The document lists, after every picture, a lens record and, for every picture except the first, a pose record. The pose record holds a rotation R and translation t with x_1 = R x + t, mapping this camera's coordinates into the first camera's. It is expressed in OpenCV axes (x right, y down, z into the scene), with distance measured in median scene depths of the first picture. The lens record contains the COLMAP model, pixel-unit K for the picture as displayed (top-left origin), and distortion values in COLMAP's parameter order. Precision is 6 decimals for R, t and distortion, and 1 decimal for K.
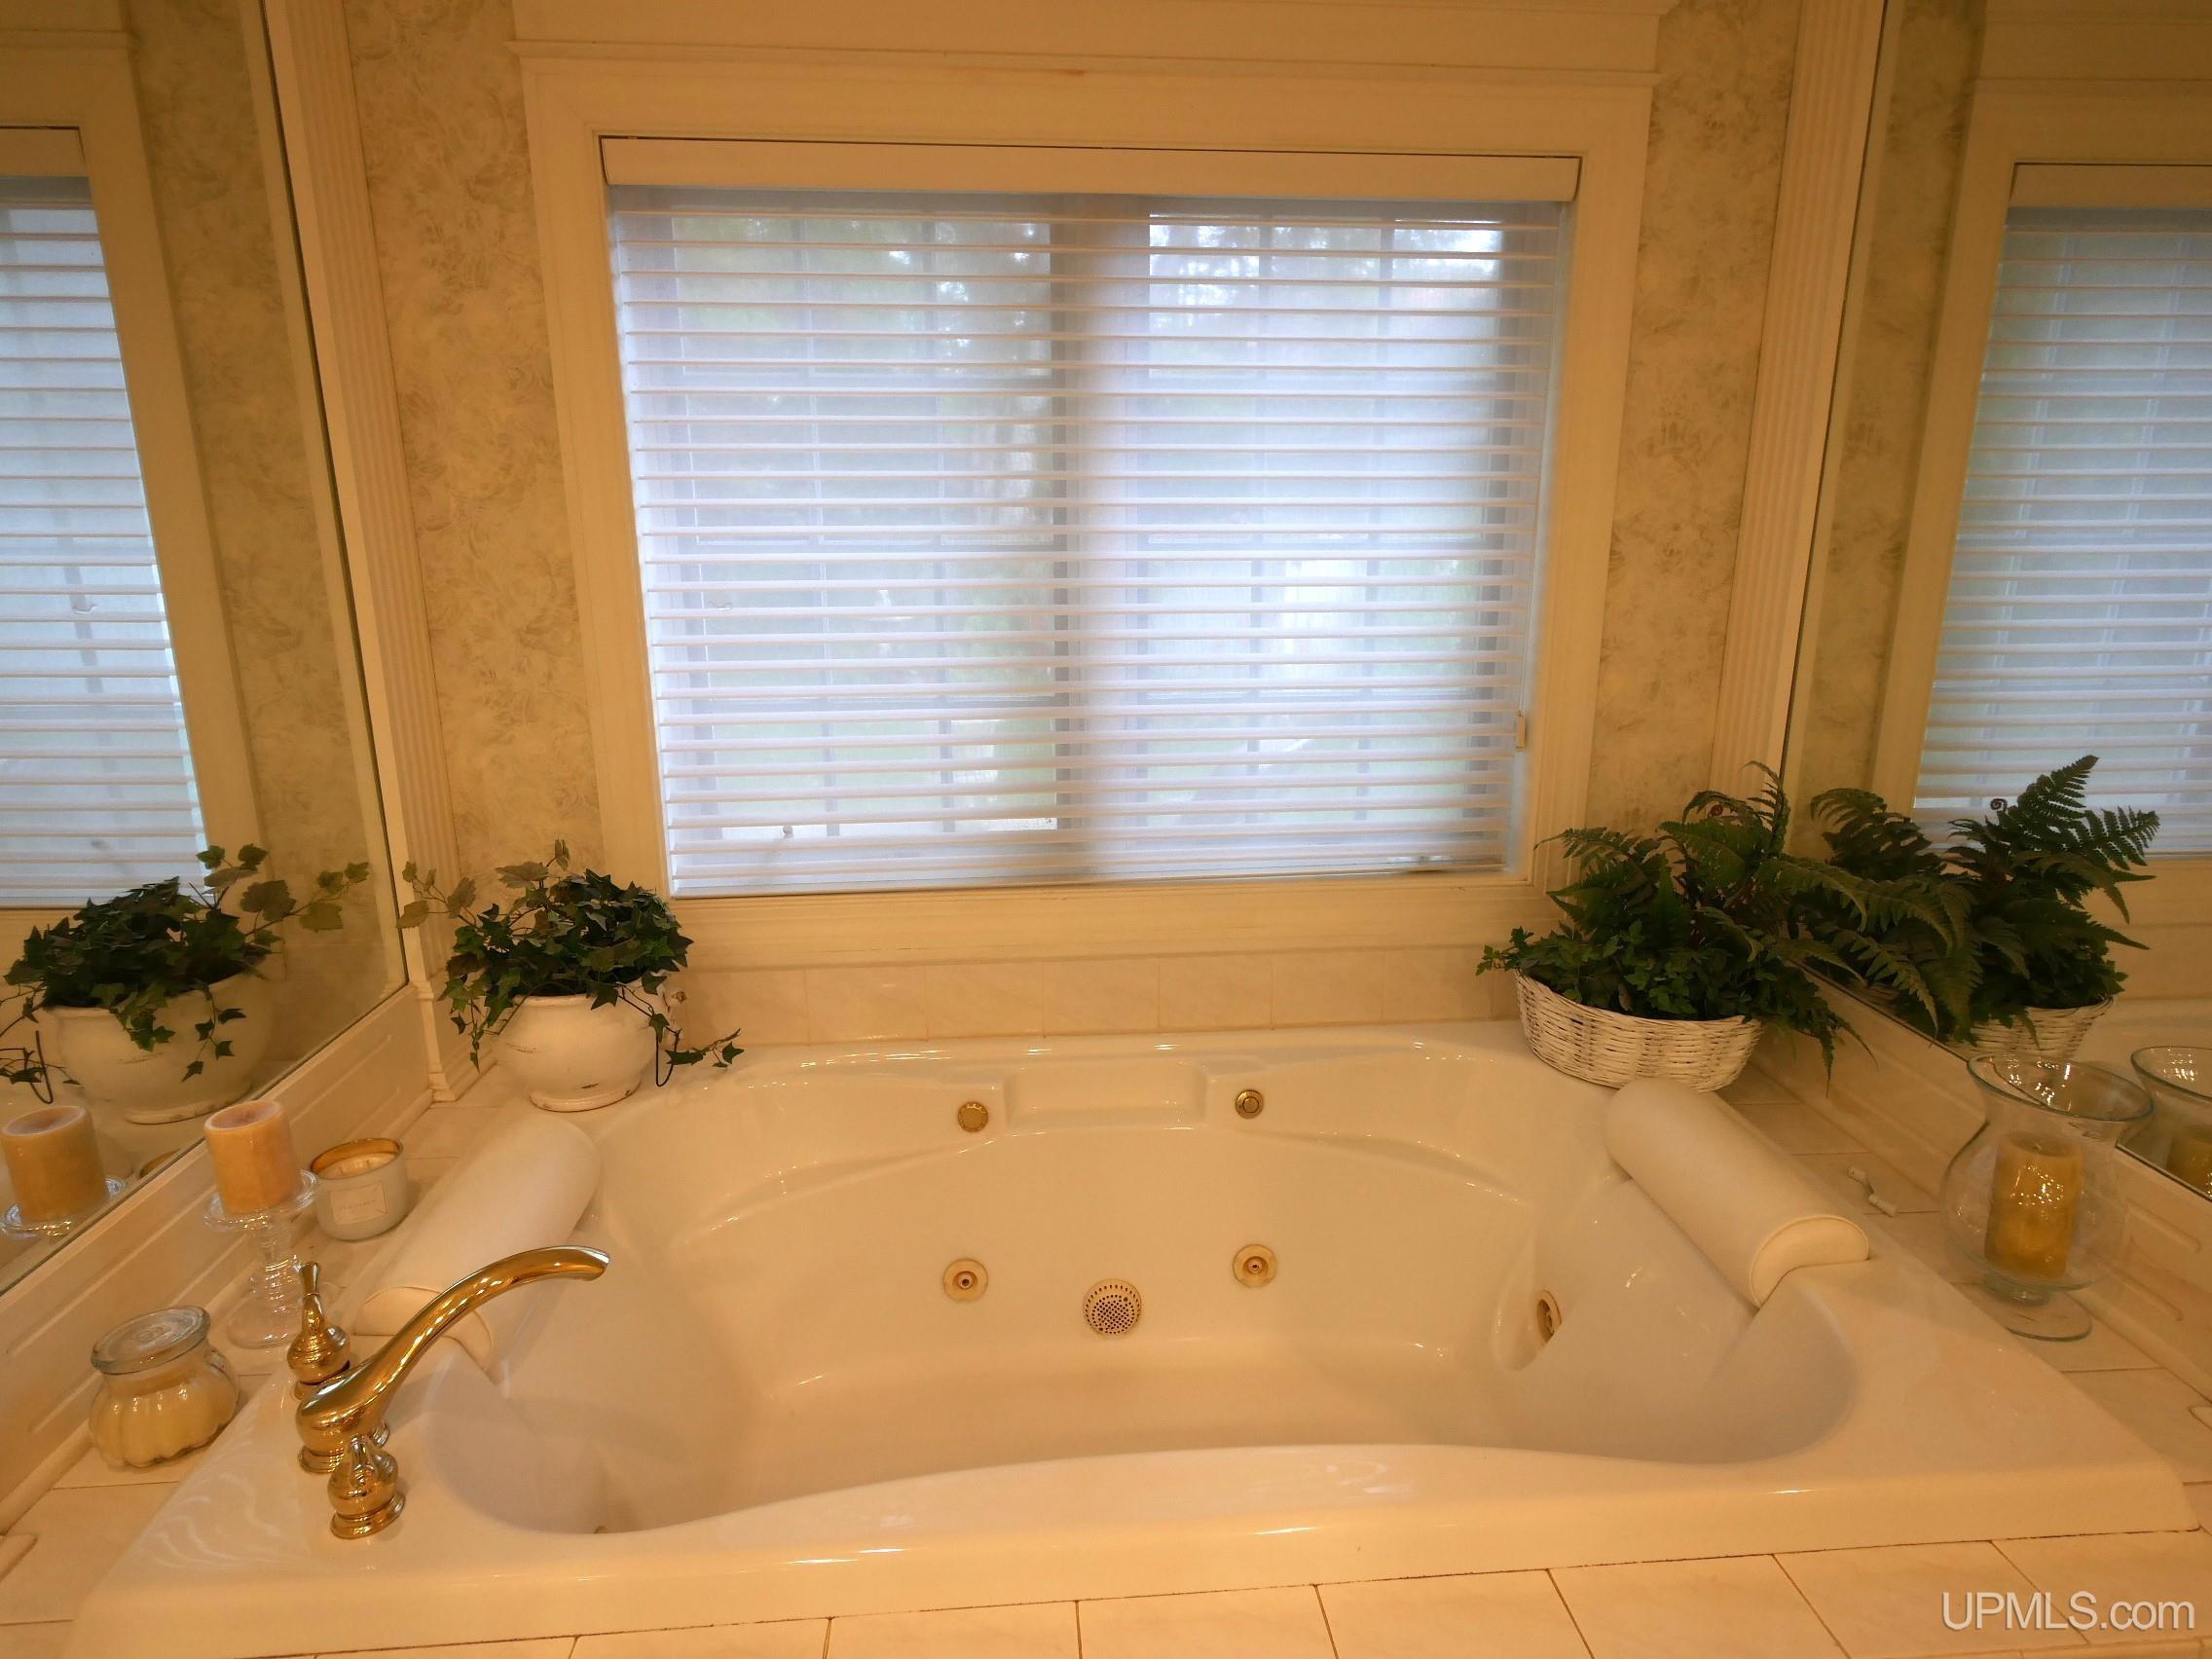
lens RADIAL K [[1160.4, 0, 1081.3], [0, 1160.4, 833.3], [0, 0, 1]] dist [-0.000238, -0.000759]
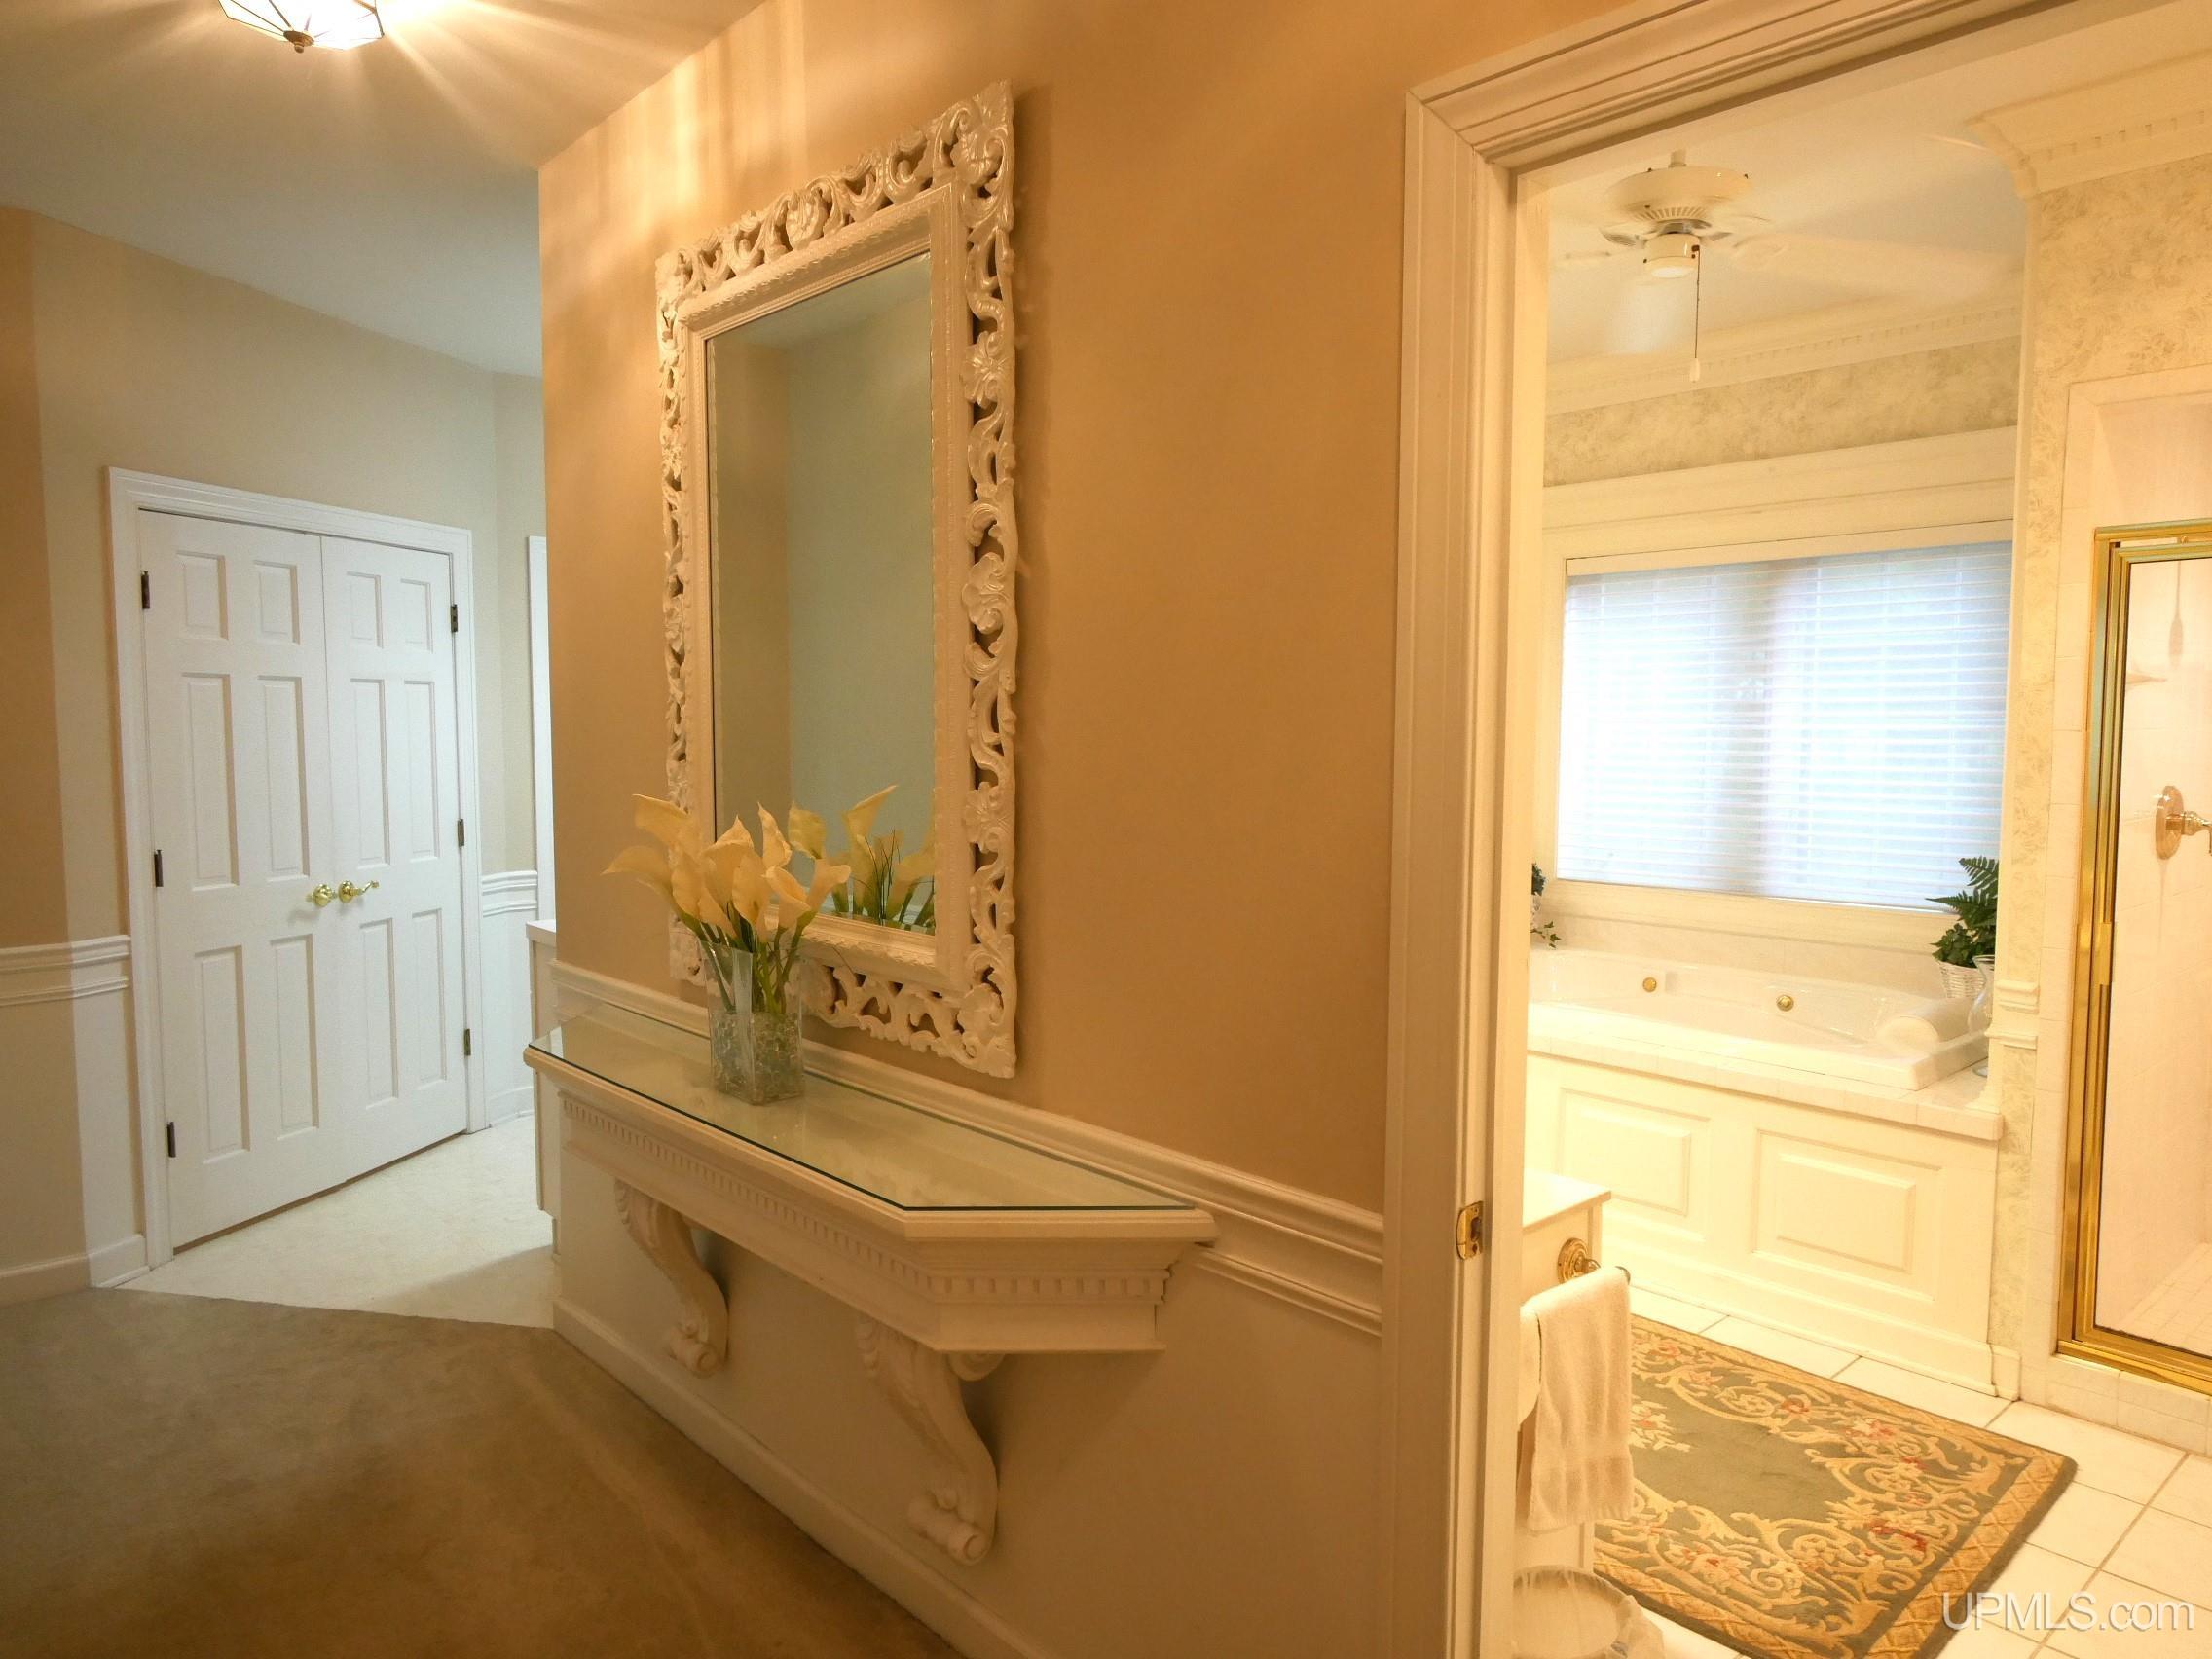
lens RADIAL K [[1459.6, 0, 1105.0], [0, 1459.6, 834.7], [0, 0, 1]] dist [-0.000297, -0.000899]
pose [[0.610268, 0.066380, -0.789409, 1.421480], [-0.187293, 0.980323, -0.062356, 0.336439], [0.769737, 0.185905, 0.610692, -1.481285]]
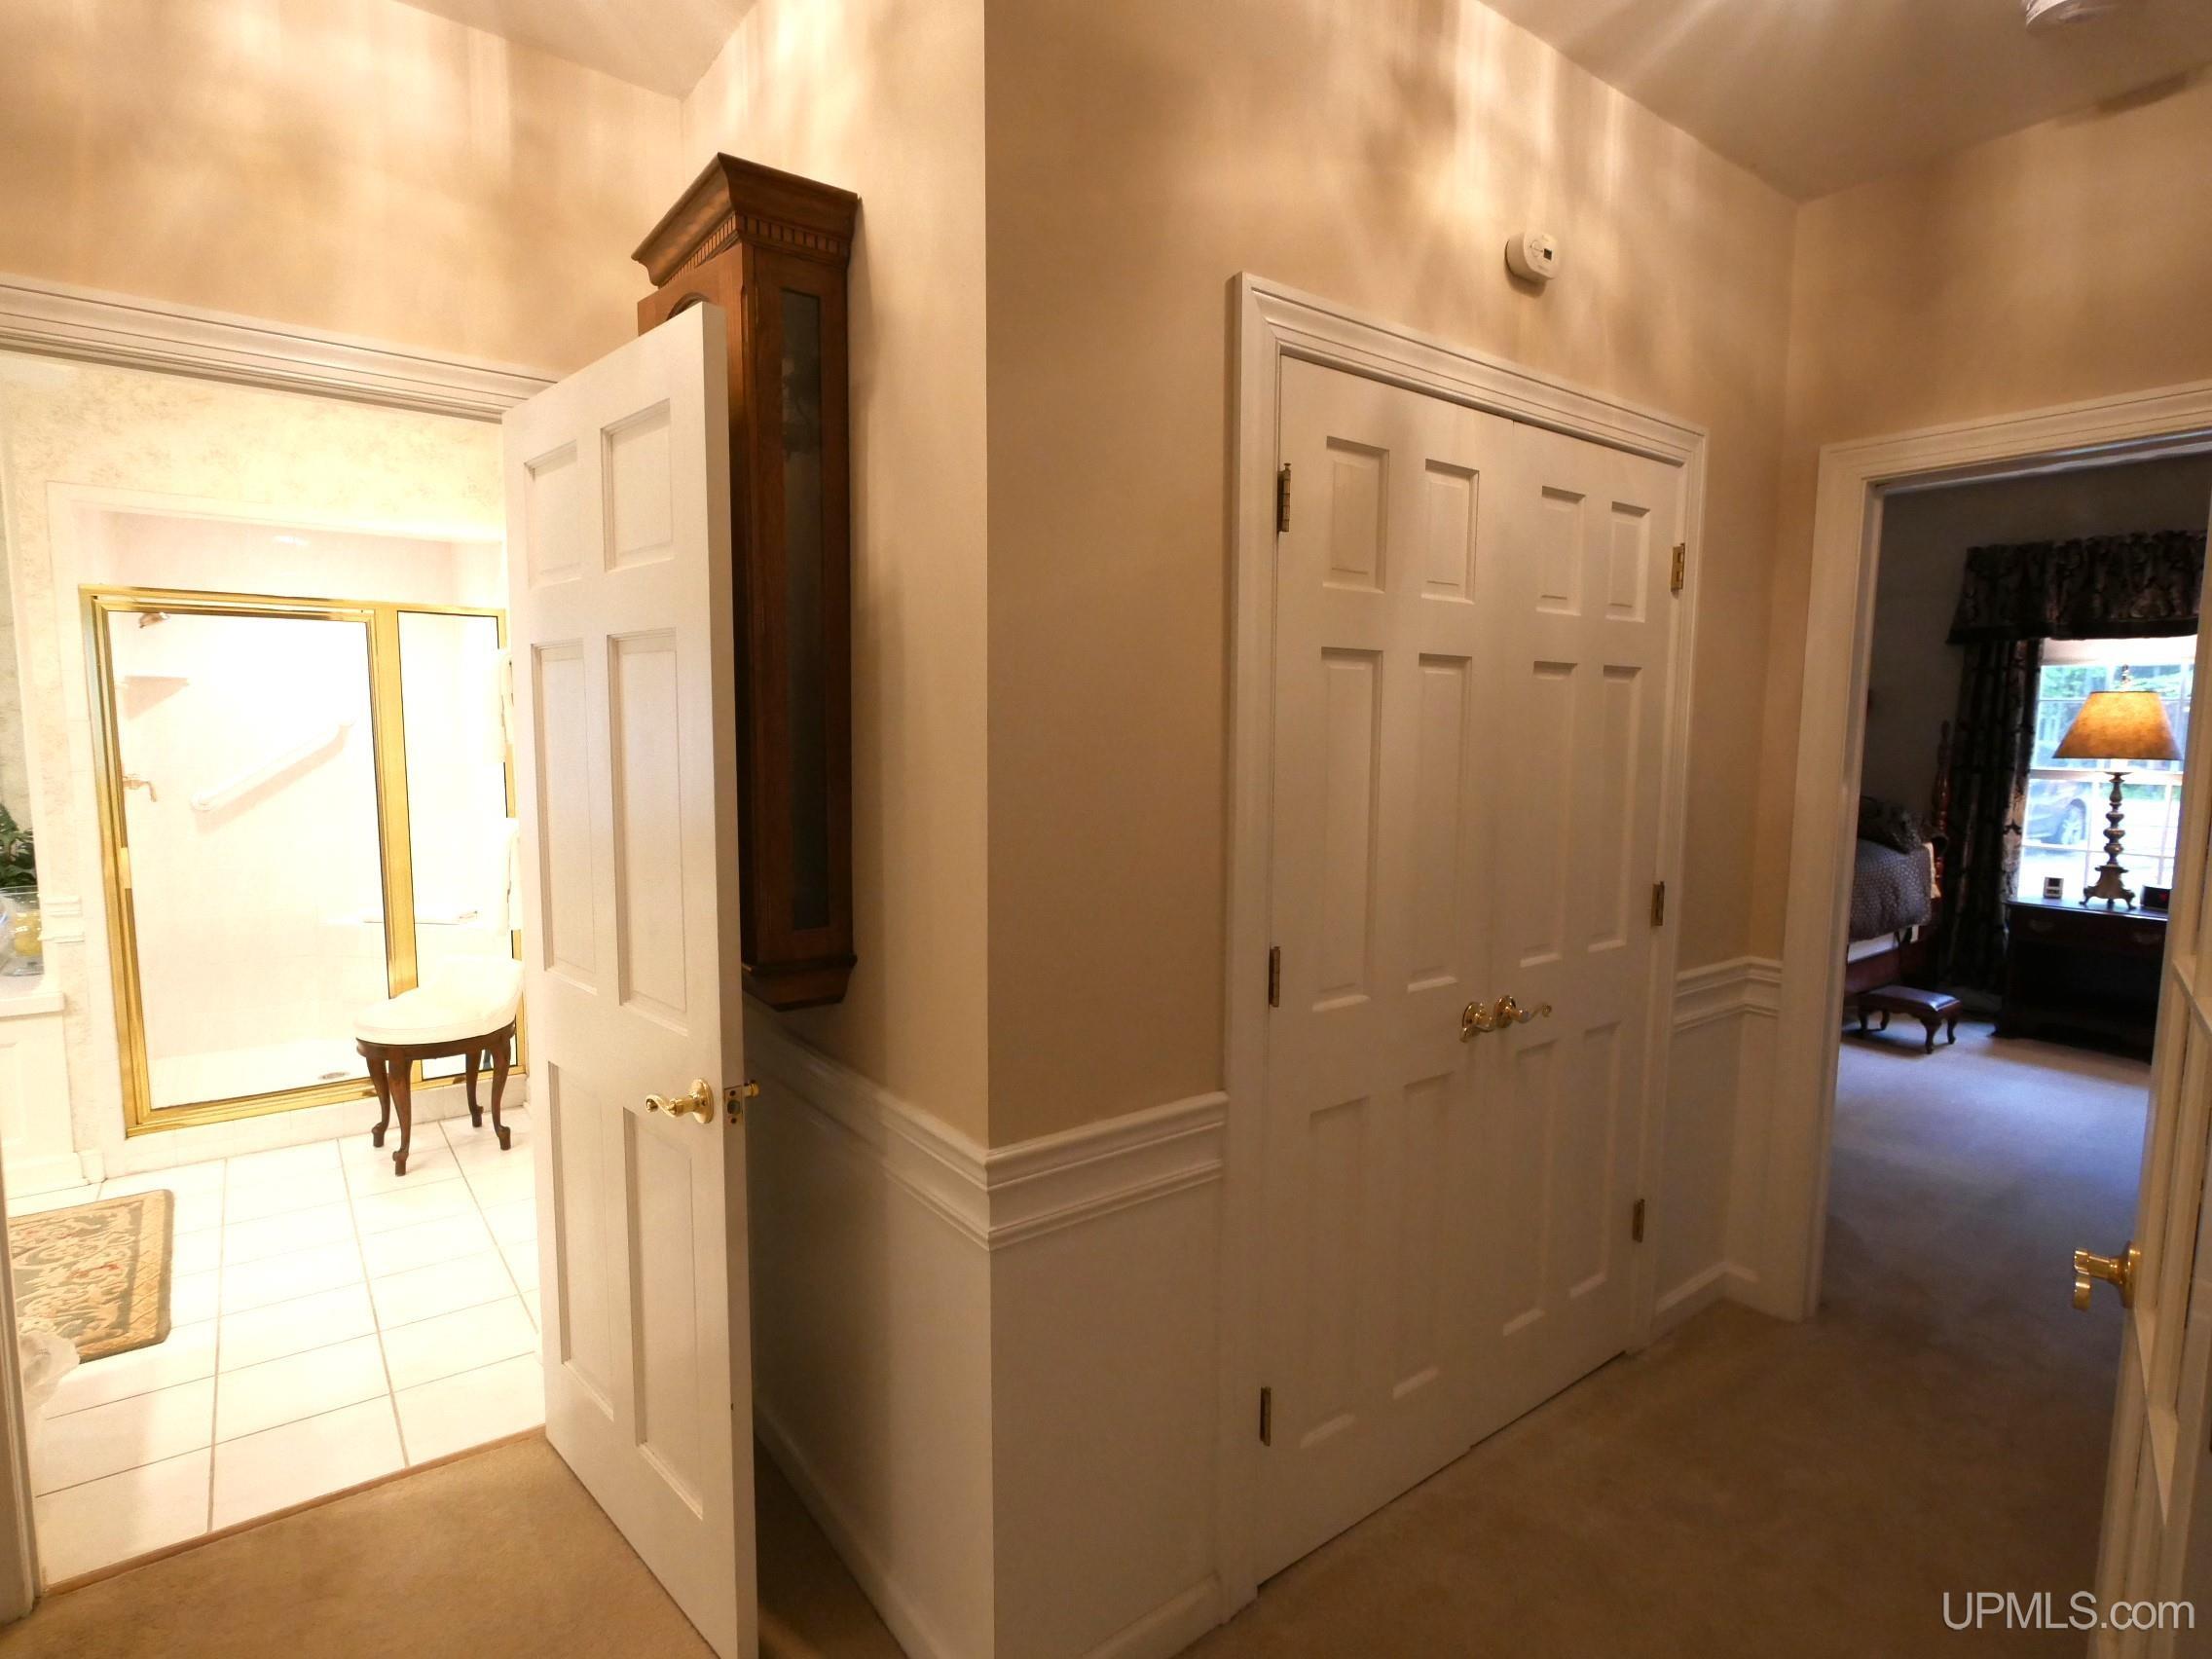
lens RADIAL K [[1115.8, 0, 1099.3], [0, 1115.8, 833.7], [0, 0, 1]] dist [-0.001430, 0.000754]
pose [[0.837607, -0.044258, 0.544477, 1.166732], [0.114528, 0.988789, -0.095812, 0.478686], [-0.534133, 0.142610, 0.833285, -2.113153]]
